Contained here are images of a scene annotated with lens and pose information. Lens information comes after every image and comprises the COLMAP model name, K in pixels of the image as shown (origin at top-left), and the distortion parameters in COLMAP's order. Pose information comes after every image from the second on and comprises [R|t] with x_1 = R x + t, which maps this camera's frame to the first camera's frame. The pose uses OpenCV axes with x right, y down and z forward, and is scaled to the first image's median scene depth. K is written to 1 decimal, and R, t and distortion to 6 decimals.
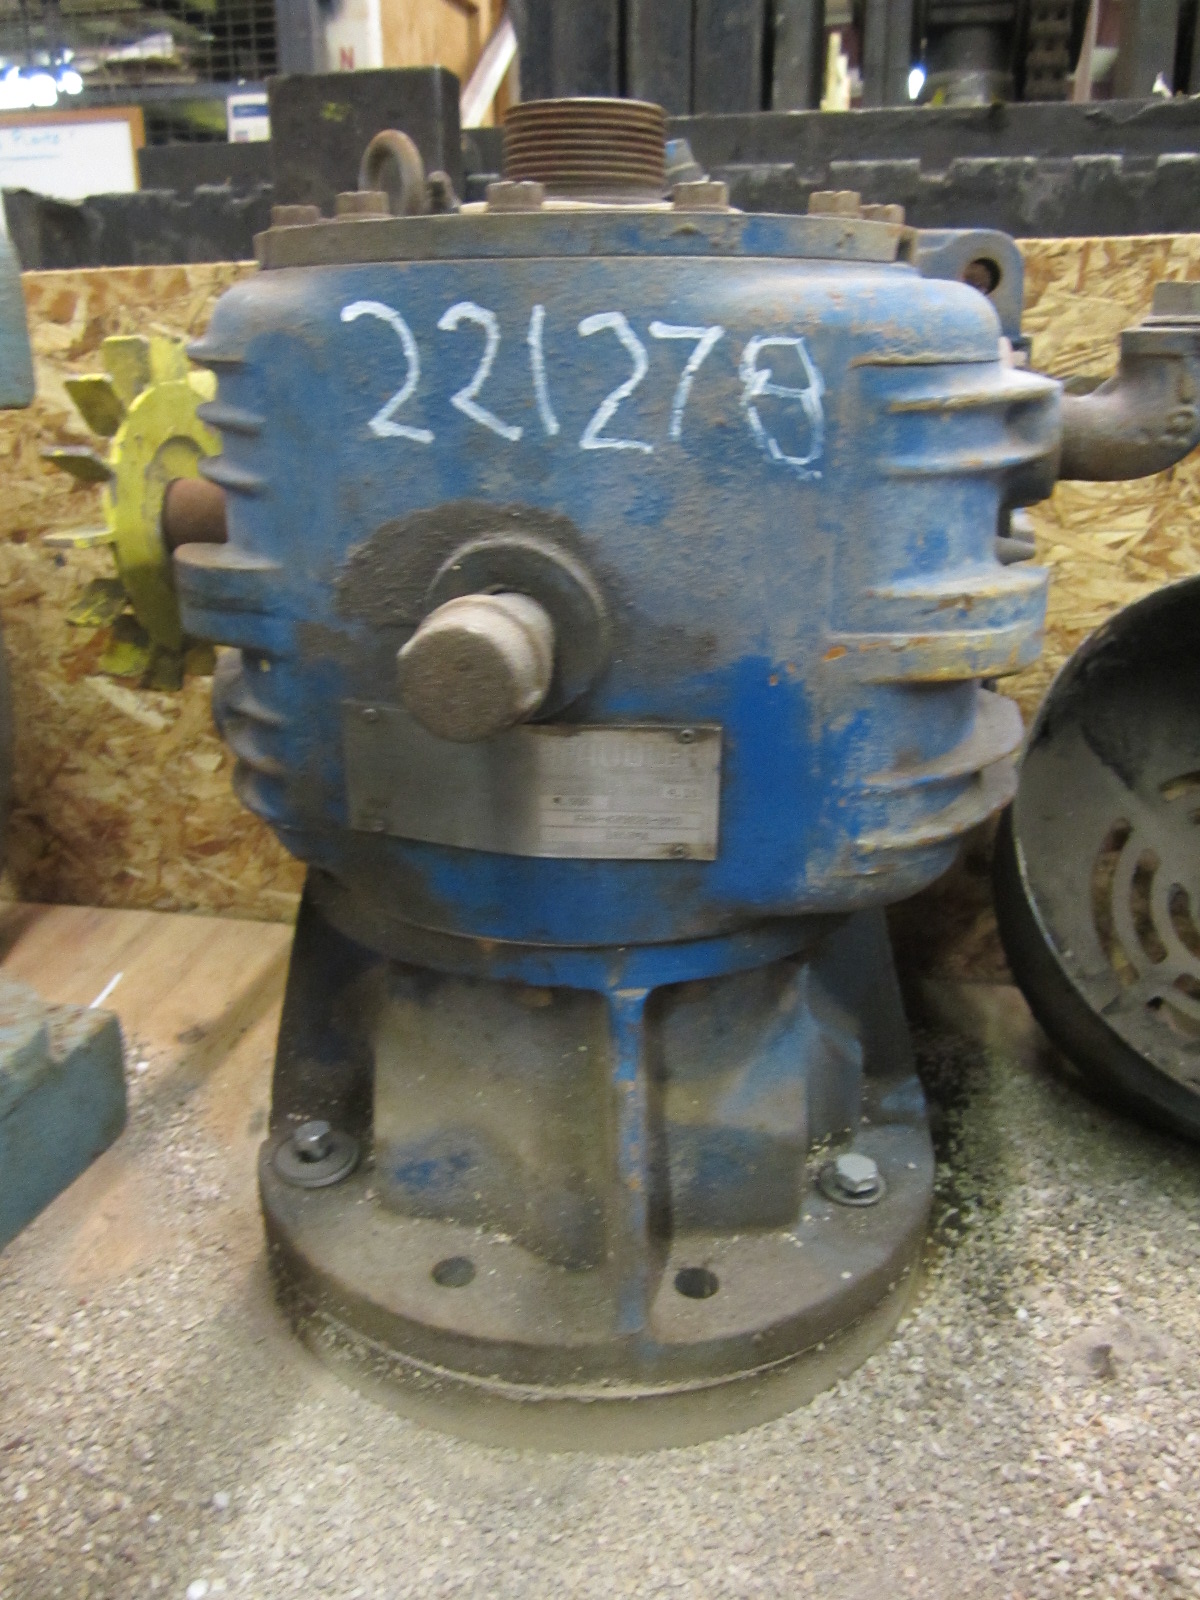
lens RADIAL K [[1291.2, 0, 600.0], [0, 1291.2, 800.0], [0, 0, 1]] dist [-0.032026, 0.011395]
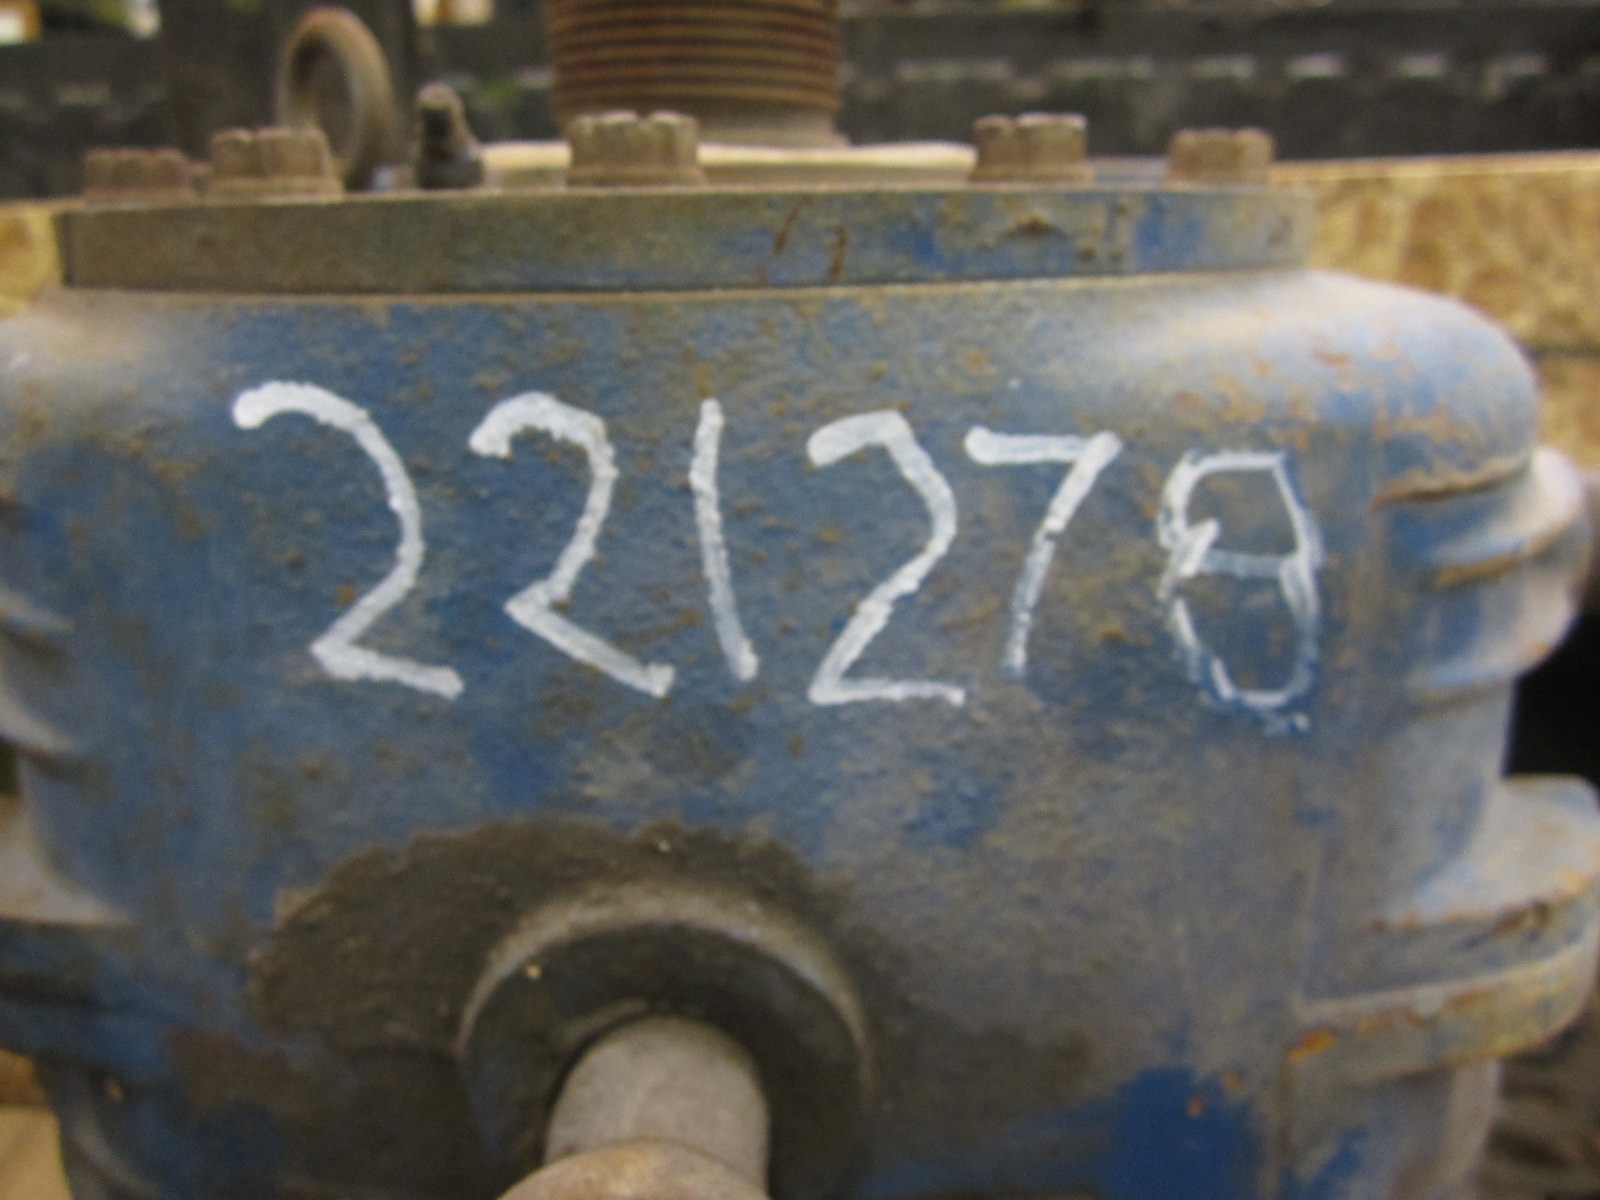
lens RADIAL K [[1291.2, 0, 800.0], [0, 1291.2, 600.0], [0, 0, 1]] dist [-0.032026, 0.011395]
pose [[0.985070, -0.055212, 0.163063, -0.088272], [0.066315, 0.995779, -0.063448, -0.279342], [-0.158872, 0.073314, 0.984573, 0.558517]]
